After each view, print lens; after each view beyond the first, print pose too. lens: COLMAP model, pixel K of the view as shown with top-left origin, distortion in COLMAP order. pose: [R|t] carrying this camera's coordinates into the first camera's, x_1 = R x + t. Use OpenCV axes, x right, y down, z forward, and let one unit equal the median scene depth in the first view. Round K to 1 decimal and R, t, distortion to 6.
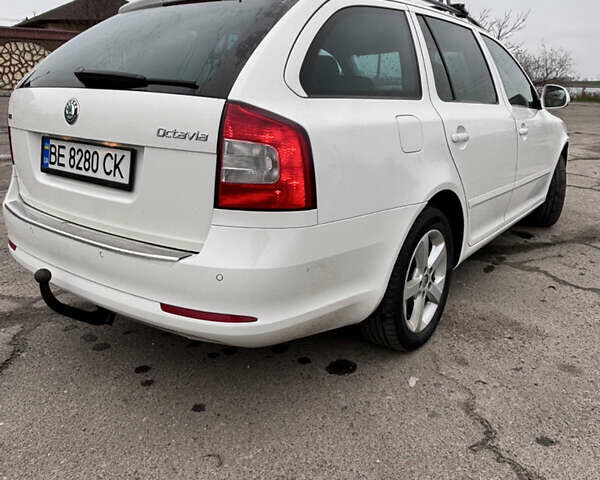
lens RADIAL K [[497.8, 0, 300.0], [0, 497.8, 240.0], [0, 0, 1]] dist [0.064482, -0.100495]
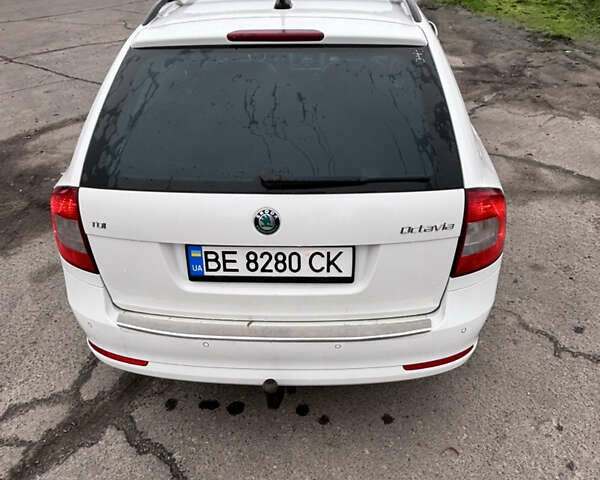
lens RADIAL K [[497.8, 0, 300.0], [0, 497.8, 240.0], [0, 0, 1]] dist [0.064482, -0.100495]
pose [[0.826734, -0.322669, 0.460864, -0.824724], [0.192925, 0.932108, 0.306521, -0.484970], [-0.528479, -0.164499, 0.832857, 0.208361]]
